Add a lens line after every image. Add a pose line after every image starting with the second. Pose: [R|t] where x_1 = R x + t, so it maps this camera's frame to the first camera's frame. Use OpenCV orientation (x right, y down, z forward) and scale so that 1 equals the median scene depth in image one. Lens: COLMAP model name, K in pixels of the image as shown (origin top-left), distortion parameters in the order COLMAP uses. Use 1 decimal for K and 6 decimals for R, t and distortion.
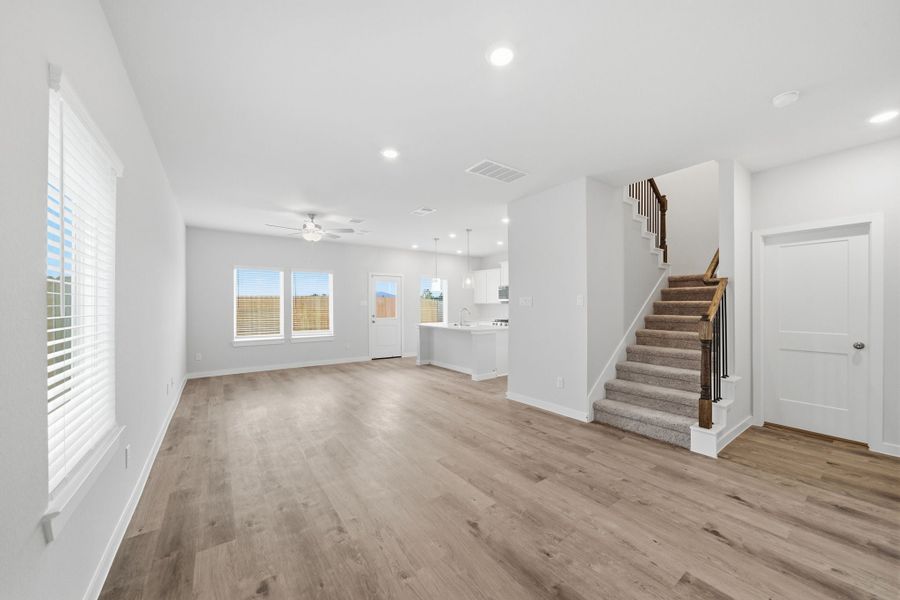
lens RADIAL K [[309.2, 0, 439.8], [0, 309.2, 307.7], [0, 0, 1]] dist [-0.000581, 0.000030]
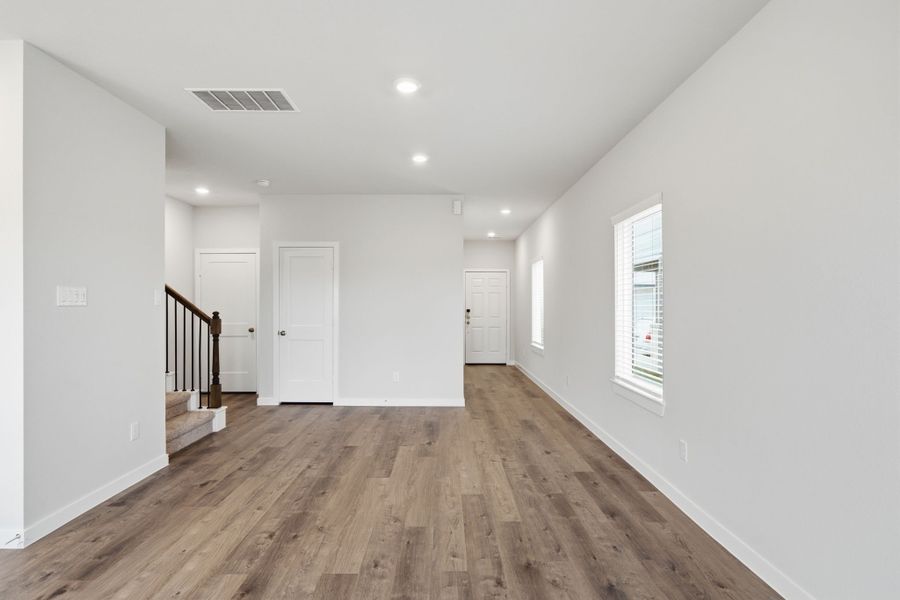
lens RADIAL K [[448.1, 0, 450.0], [0, 448.1, 300.0], [0, 0, 1]] dist [-0.003089, 0.000288]
pose [[-0.820456, 0.010554, 0.571613, -0.839470], [0.003857, 0.999909, -0.012926, -0.004141], [-0.571697, -0.008400, -0.820422, 1.824585]]
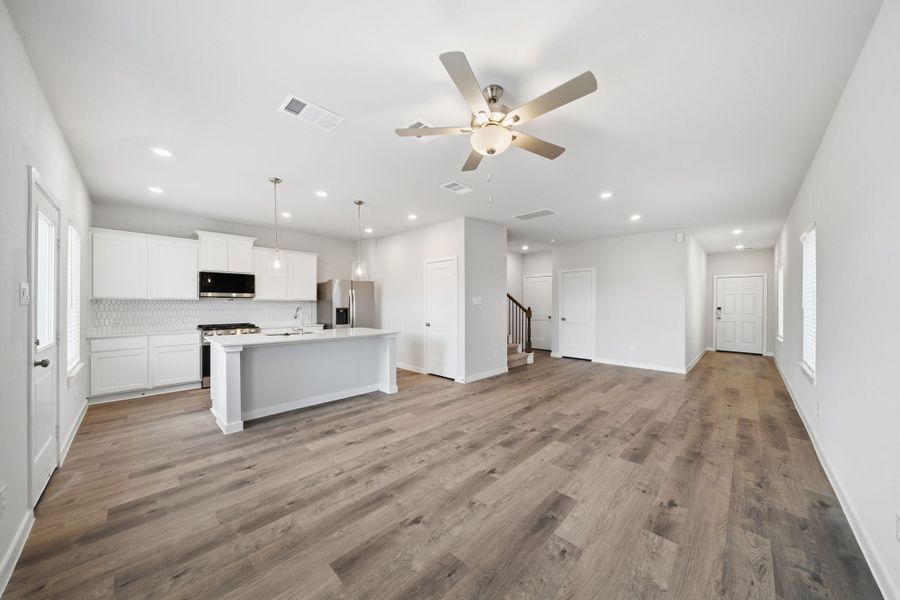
lens RADIAL K [[307.6, 0, 446.4], [0, 307.6, 303.1], [0, 0, 1]] dist [-0.000254, 0.000164]
pose [[-0.168104, 0.006424, 0.985748, -1.446509], [0.000216, 0.999979, -0.006480, -0.001616], [-0.985769, -0.000876, -0.168102, 1.999173]]
